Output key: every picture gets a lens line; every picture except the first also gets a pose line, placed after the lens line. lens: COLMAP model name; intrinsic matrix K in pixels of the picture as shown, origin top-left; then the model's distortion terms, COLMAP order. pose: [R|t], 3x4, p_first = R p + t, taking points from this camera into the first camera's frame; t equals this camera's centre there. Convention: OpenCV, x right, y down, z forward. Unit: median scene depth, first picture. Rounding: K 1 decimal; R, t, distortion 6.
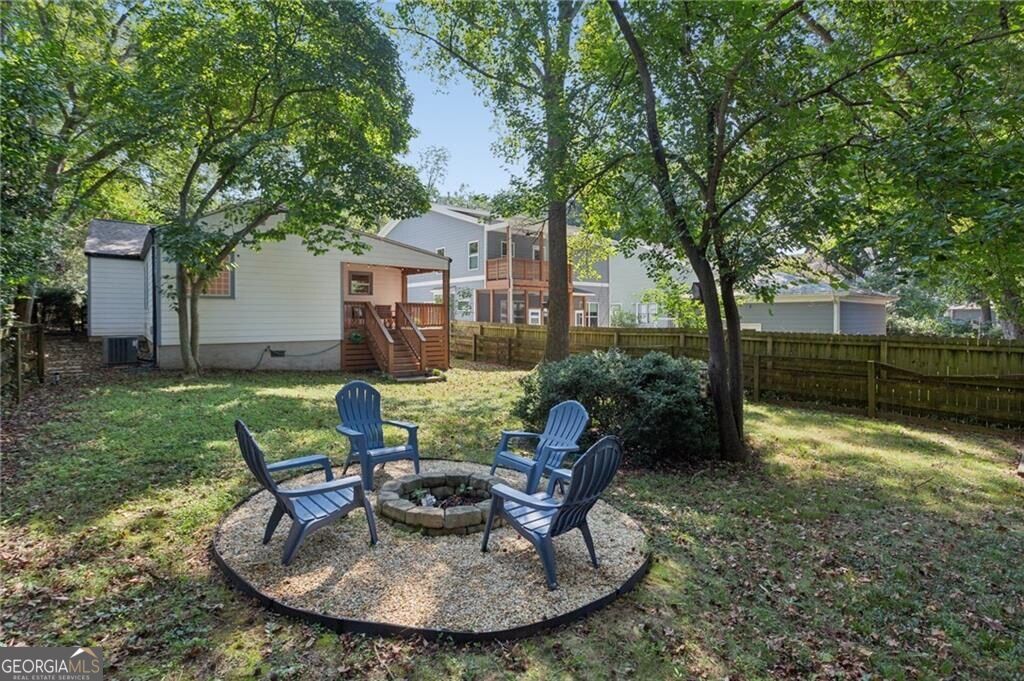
lens RADIAL K [[496.1, 0, 508.1], [0, 496.1, 321.1], [0, 0, 1]] dist [0.003038, 0.000751]
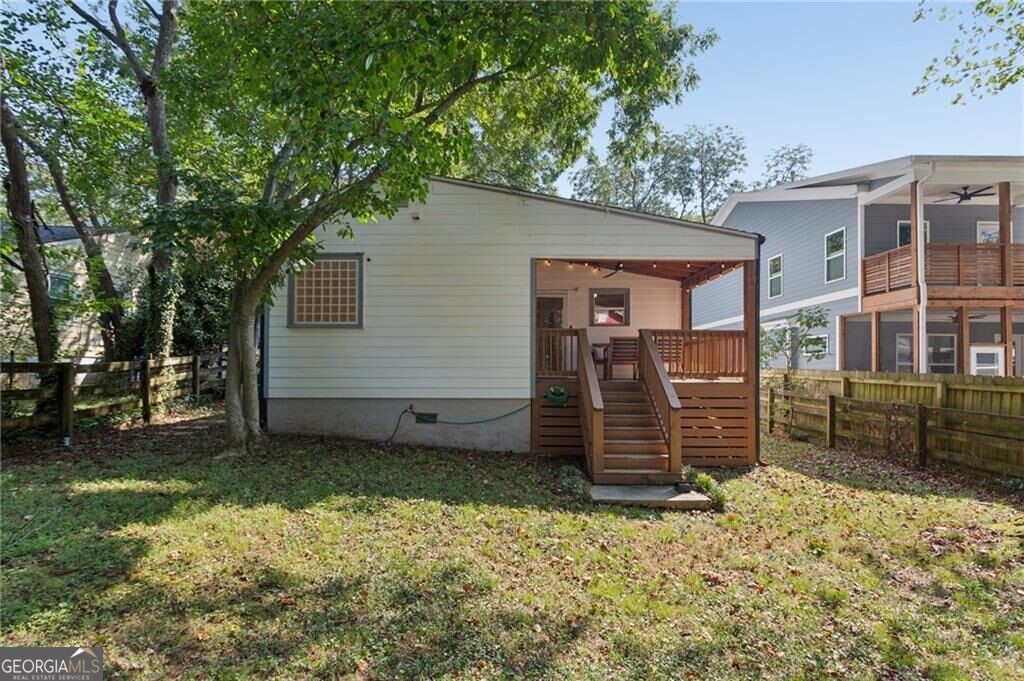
lens RADIAL K [[502.1, 0, 512.6], [0, 502.1, 364.2], [0, 0, 1]] dist [0.015714, 0.000477]
pose [[0.786922, -0.006622, -0.617017, -0.003895], [-0.008053, 0.999747, -0.021000, 0.007201], [0.617000, 0.021494, 0.786669, 0.338772]]
